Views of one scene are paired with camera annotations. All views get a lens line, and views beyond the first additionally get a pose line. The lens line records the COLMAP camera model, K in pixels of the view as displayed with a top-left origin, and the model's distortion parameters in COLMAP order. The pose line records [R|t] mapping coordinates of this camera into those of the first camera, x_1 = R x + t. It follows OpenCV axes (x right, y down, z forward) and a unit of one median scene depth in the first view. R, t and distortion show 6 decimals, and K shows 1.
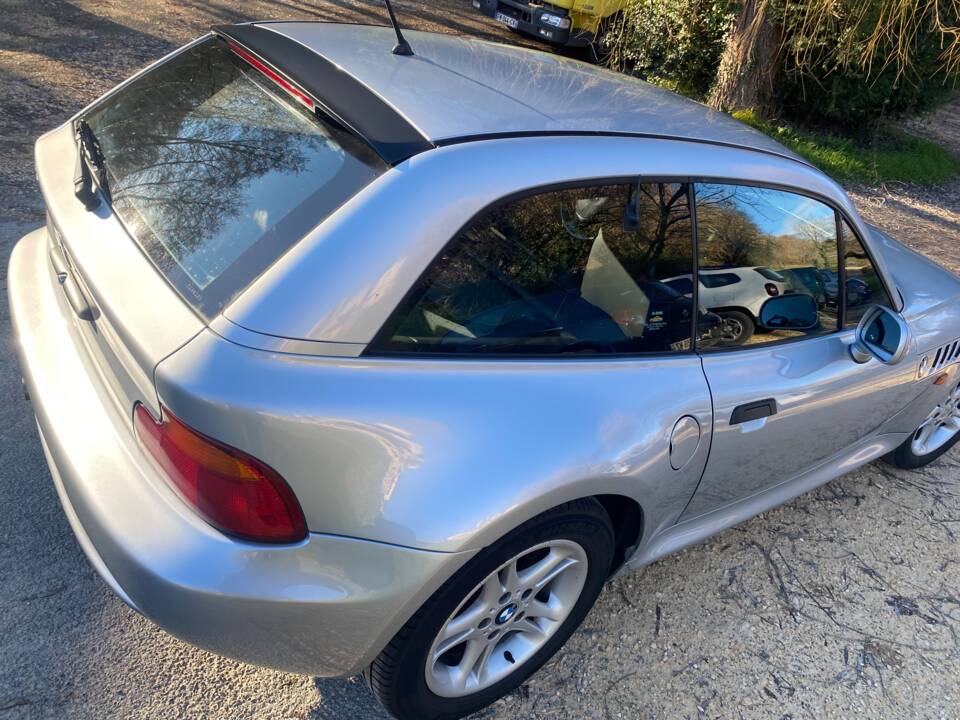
lens RADIAL K [[738.6, 0, 478.5], [0, 738.6, 358.3], [0, 0, 1]] dist [0.017769, -0.008464]
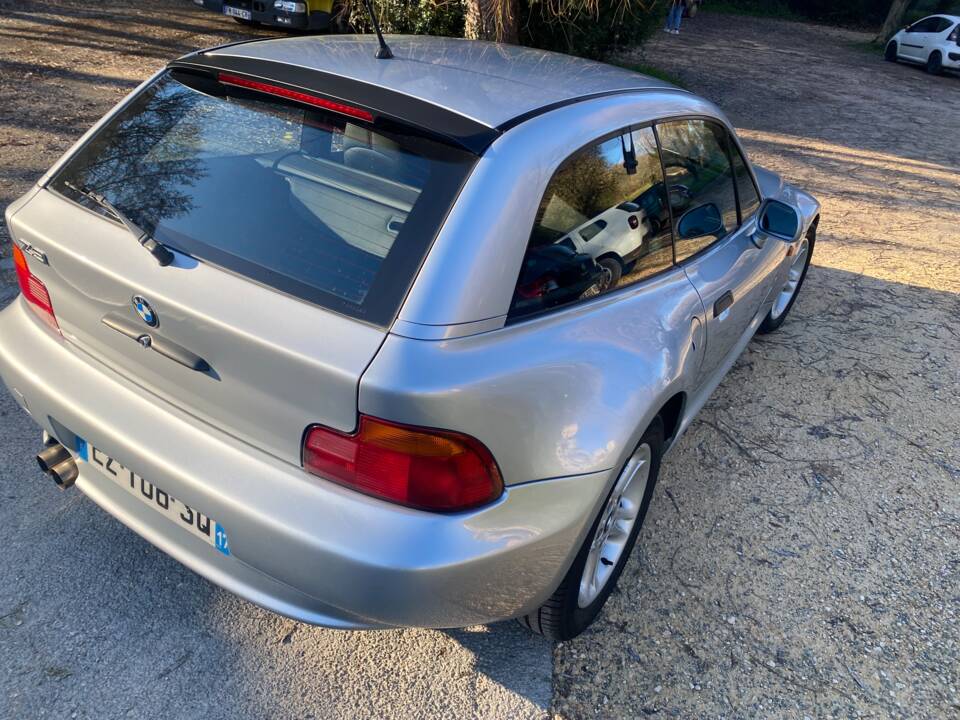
lens RADIAL K [[738.6, 0, 478.5], [0, 738.6, 358.3], [0, 0, 1]] dist [0.017769, -0.008464]
pose [[0.922947, -0.272719, 0.271648, -0.309555], [0.265121, 0.962019, 0.065042, -0.023410], [-0.279068, 0.011989, 0.960196, -0.043106]]
